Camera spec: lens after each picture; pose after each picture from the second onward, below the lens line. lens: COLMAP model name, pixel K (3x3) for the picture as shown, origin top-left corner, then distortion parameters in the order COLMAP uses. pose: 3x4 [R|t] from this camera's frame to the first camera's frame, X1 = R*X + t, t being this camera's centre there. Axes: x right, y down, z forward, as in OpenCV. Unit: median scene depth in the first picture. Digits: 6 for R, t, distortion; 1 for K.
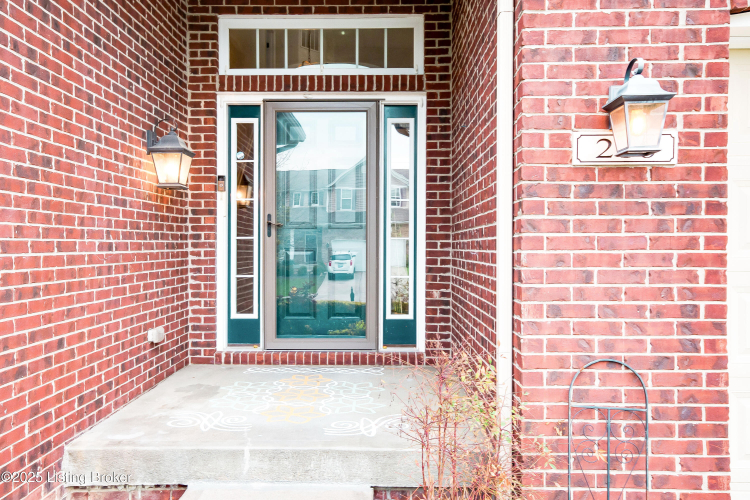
lens RADIAL K [[521.7, 0, 374.2], [0, 521.7, 247.4], [0, 0, 1]] dist [0.024589, 0.001995]
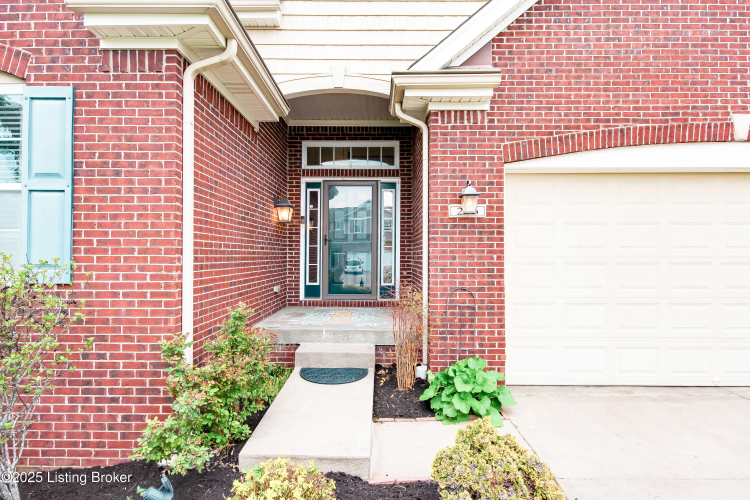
lens RADIAL K [[400.0, 0, 375.0], [0, 400.0, 247.9], [0, 0, 1]] dist [0.000355, 0.002138]
pose [[0.999990, 0.003651, 0.002518, -0.008026], [-0.003567, 0.999464, -0.032552, 0.054909], [-0.002636, 0.032542, 0.999467, -0.809179]]
